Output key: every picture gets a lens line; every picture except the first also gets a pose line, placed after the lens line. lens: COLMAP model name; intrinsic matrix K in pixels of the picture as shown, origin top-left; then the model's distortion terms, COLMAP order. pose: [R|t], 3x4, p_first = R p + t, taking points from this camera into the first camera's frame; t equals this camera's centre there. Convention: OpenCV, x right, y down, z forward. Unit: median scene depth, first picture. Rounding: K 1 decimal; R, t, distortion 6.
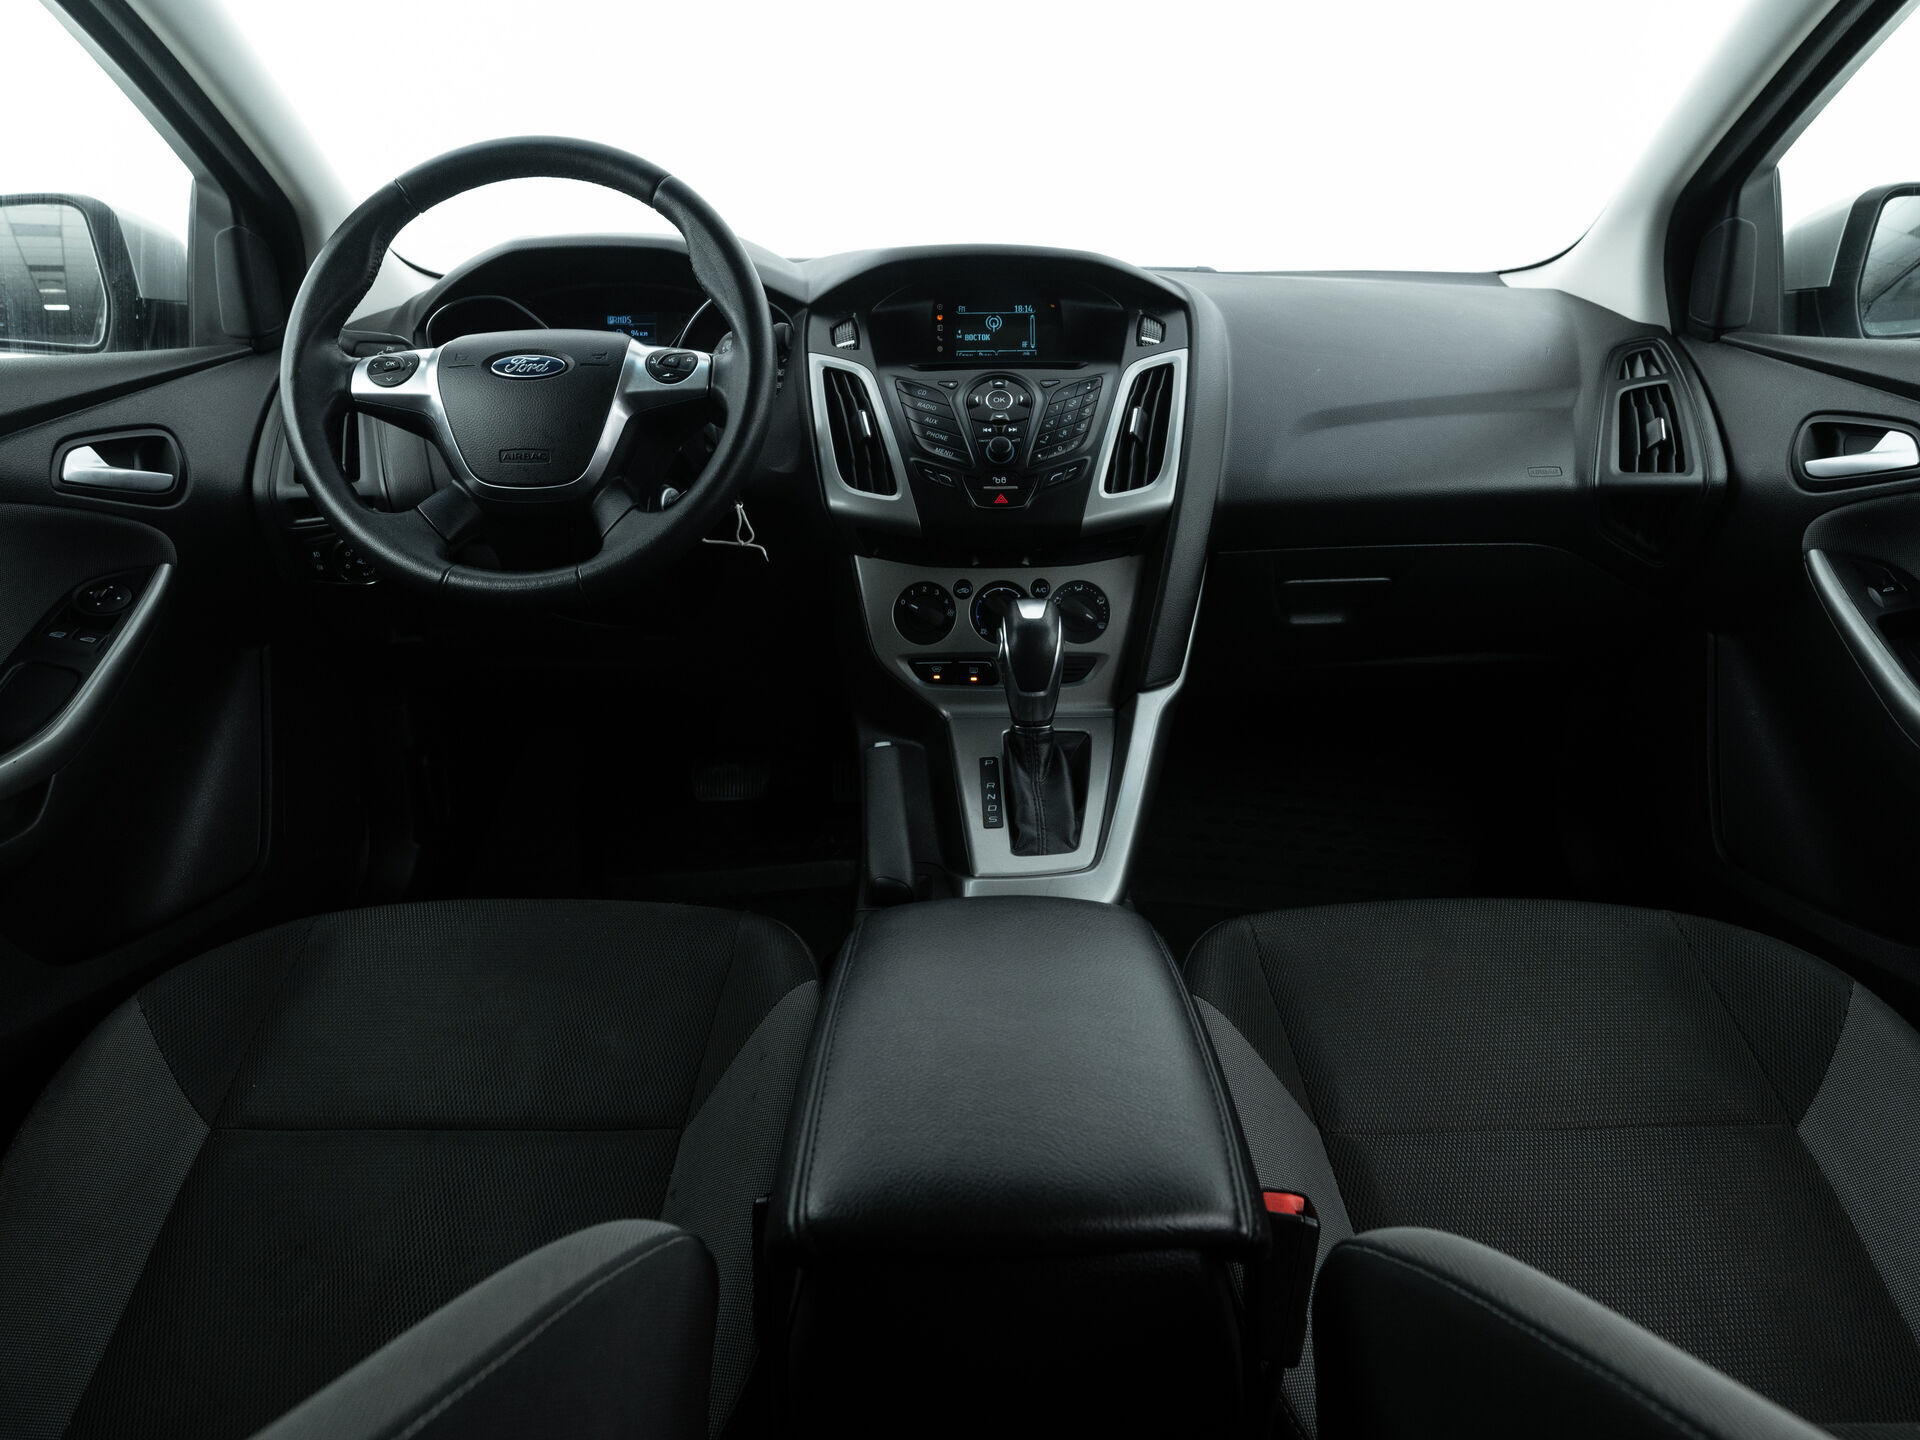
lens RADIAL K [[1276.0, 0, 980.7], [0, 1276.0, 709.2], [0, 0, 1]] dist [-0.023736, -0.005379]
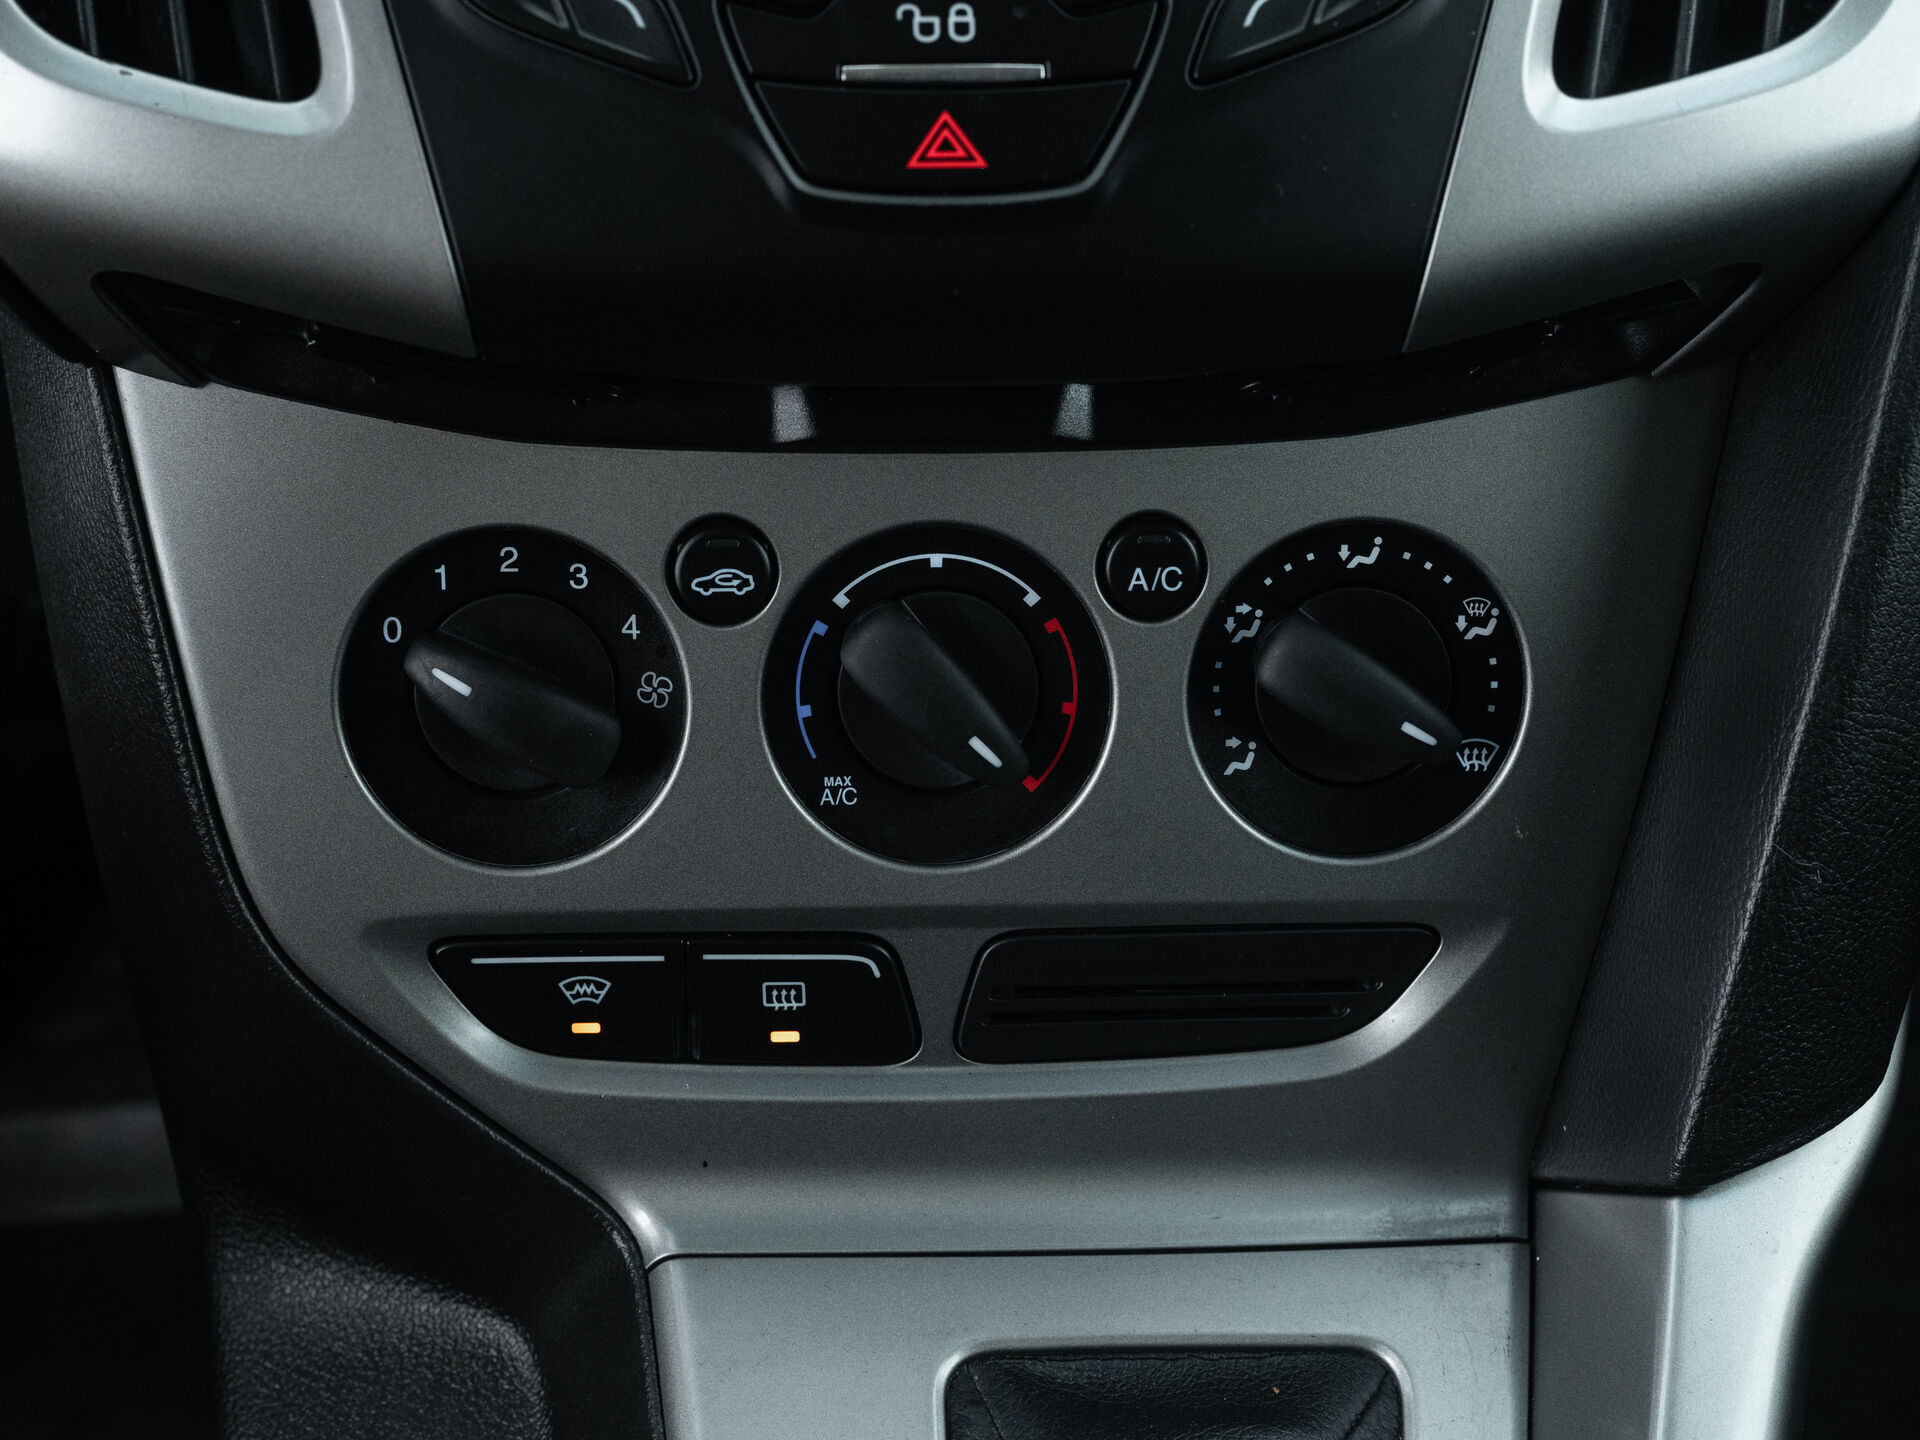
lens RADIAL K [[3632.4, 0, 962.8], [0, 3632.4, 729.3], [0, 0, 1]] dist [-0.120209, 0.000000]
pose [[0.998643, -0.002732, 0.052016, -0.006731], [-0.011126, 0.964387, 0.264261, -0.211880], [-0.050885, -0.264481, 0.963047, 0.511460]]
